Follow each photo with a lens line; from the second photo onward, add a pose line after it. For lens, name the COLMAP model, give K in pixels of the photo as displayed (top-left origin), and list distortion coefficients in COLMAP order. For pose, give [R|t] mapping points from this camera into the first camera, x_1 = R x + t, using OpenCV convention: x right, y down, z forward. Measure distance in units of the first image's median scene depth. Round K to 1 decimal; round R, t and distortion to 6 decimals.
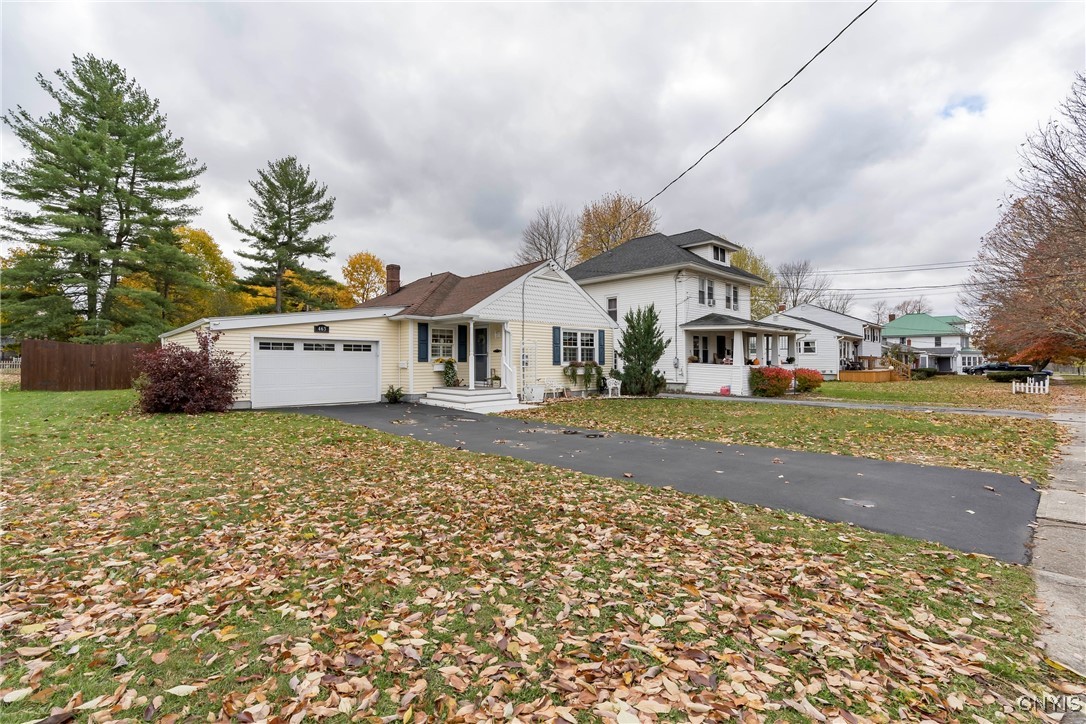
lens RADIAL K [[496.9, 0, 546.0], [0, 496.9, 362.1], [0, 0, 1]] dist [-0.003788, 0.001562]
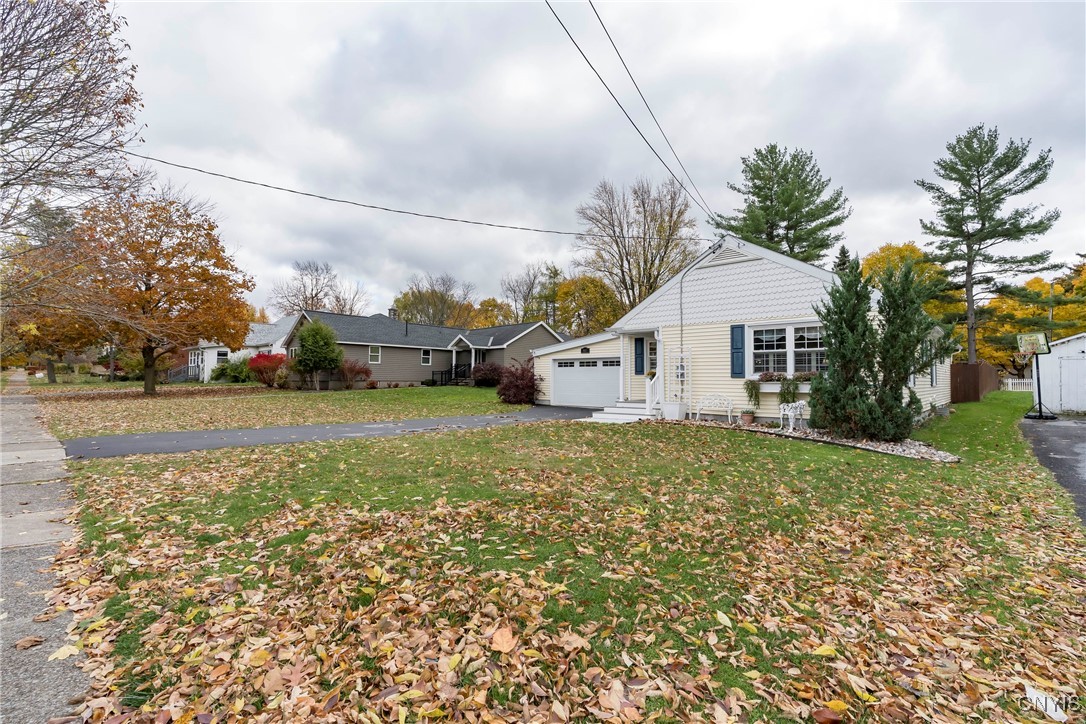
lens RADIAL K [[496.9, 0, 539.8], [0, 496.9, 362.6], [0, 0, 1]] dist [-0.003788, 0.001562]
pose [[0.051694, -0.031250, -0.998174, 0.714484], [-0.001042, 0.999508, -0.031345, 0.006725], [0.998662, 0.002660, 0.051636, 0.660509]]
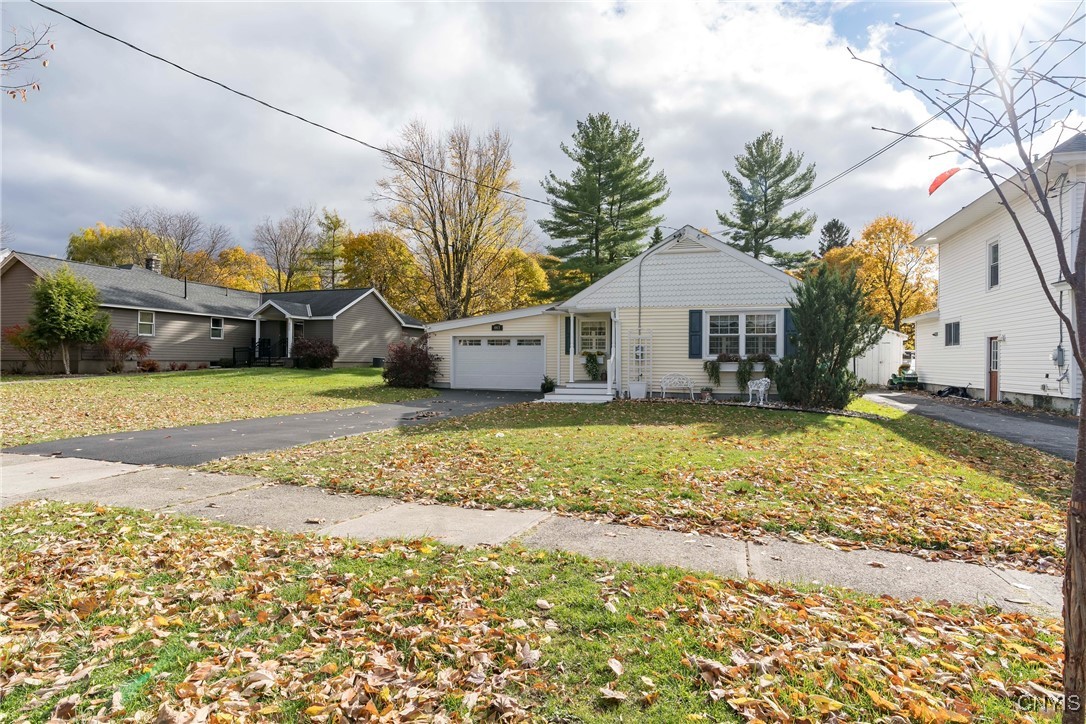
lens RADIAL K [[601.0, 0, 545.2], [0, 601.0, 358.8], [0, 0, 1]] dist [-0.000600, -0.000343]
pose [[0.480803, 0.002980, -0.876824, 0.730525], [-0.004876, 0.999988, 0.000725, 0.006811], [0.876815, 0.003927, 0.480811, 0.323290]]
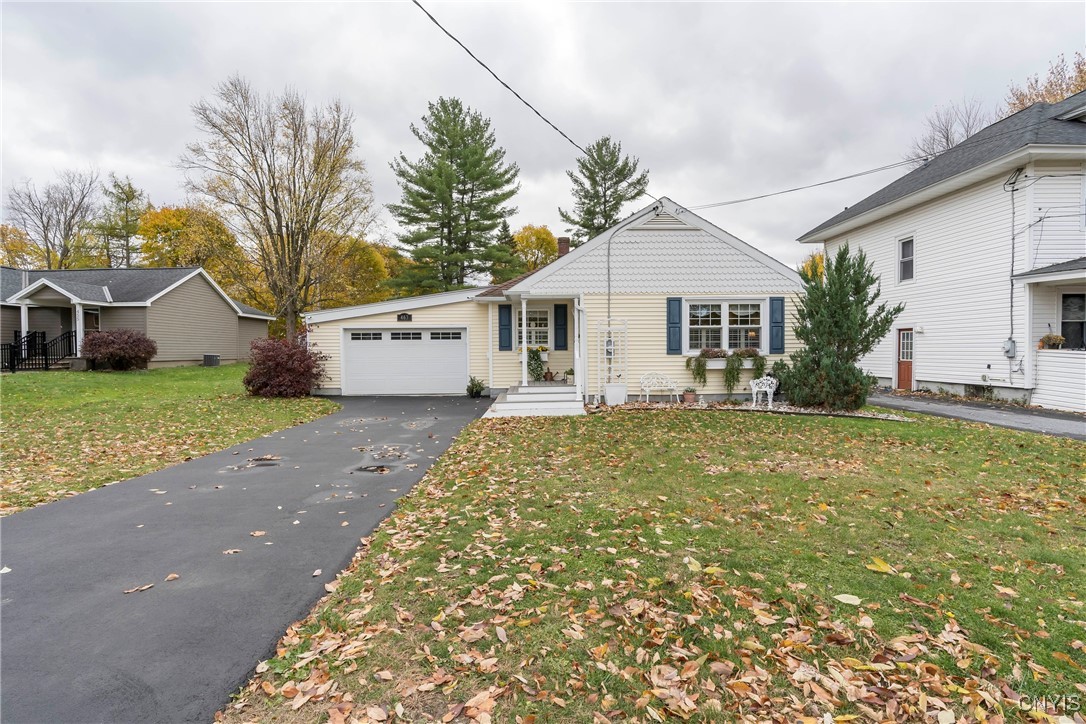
lens RADIAL K [[548.7, 0, 546.2], [0, 548.7, 362.2], [0, 0, 1]] dist [-0.001861, 0.002031]
pose [[0.734397, 0.013386, -0.678588, 0.392591], [0.007732, 0.999576, 0.028085, -0.005797], [0.678676, -0.025872, 0.733982, 0.325526]]
